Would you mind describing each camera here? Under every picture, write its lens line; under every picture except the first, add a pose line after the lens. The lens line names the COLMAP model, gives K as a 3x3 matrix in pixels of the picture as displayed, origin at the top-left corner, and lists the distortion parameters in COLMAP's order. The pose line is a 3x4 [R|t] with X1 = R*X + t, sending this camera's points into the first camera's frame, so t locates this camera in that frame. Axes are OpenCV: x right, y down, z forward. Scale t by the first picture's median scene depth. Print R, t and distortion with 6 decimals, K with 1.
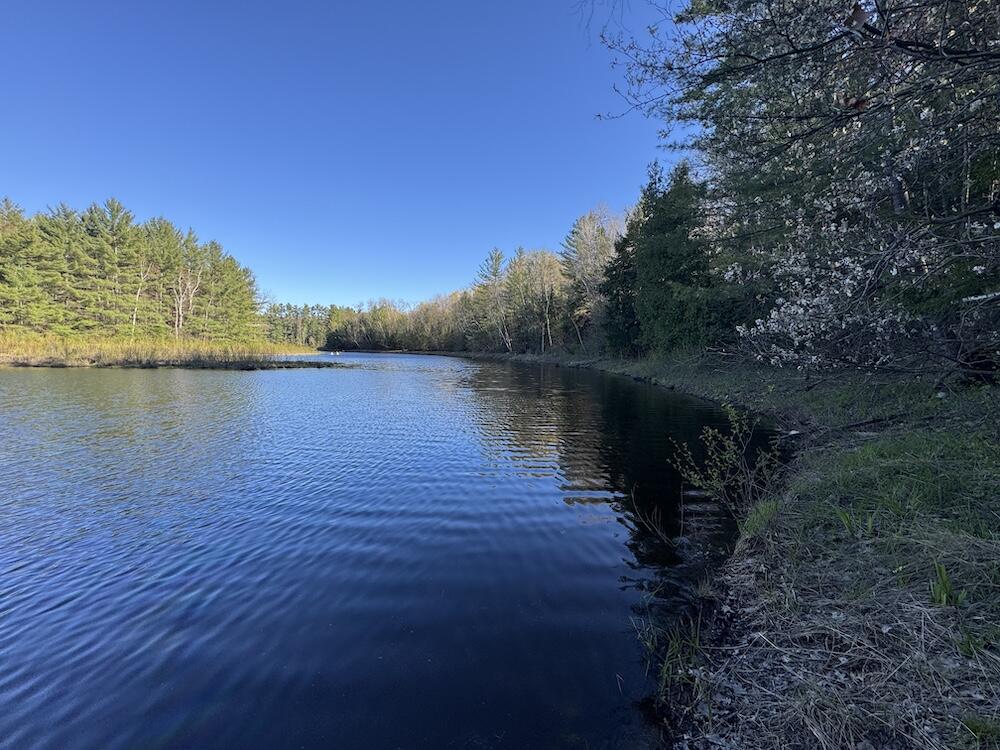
lens RADIAL K [[399.5, 0, 500.5], [0, 399.5, 376.1], [0, 0, 1]] dist [-0.001759, -0.000133]
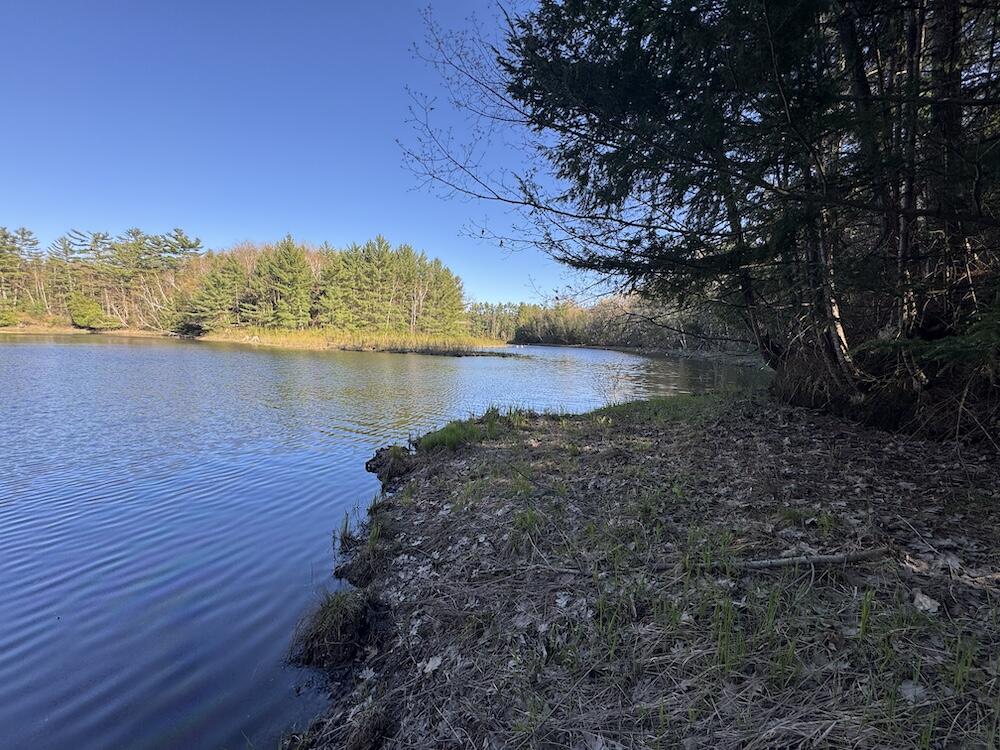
lens RADIAL K [[399.5, 0, 499.7], [0, 399.5, 375.2], [0, 0, 1]] dist [-0.001759, -0.000133]
pose [[0.900128, 0.050229, -0.432721, 0.051806], [-0.045422, 0.998738, 0.021446, 0.005703], [0.433252, 0.000351, 0.901273, -0.092367]]
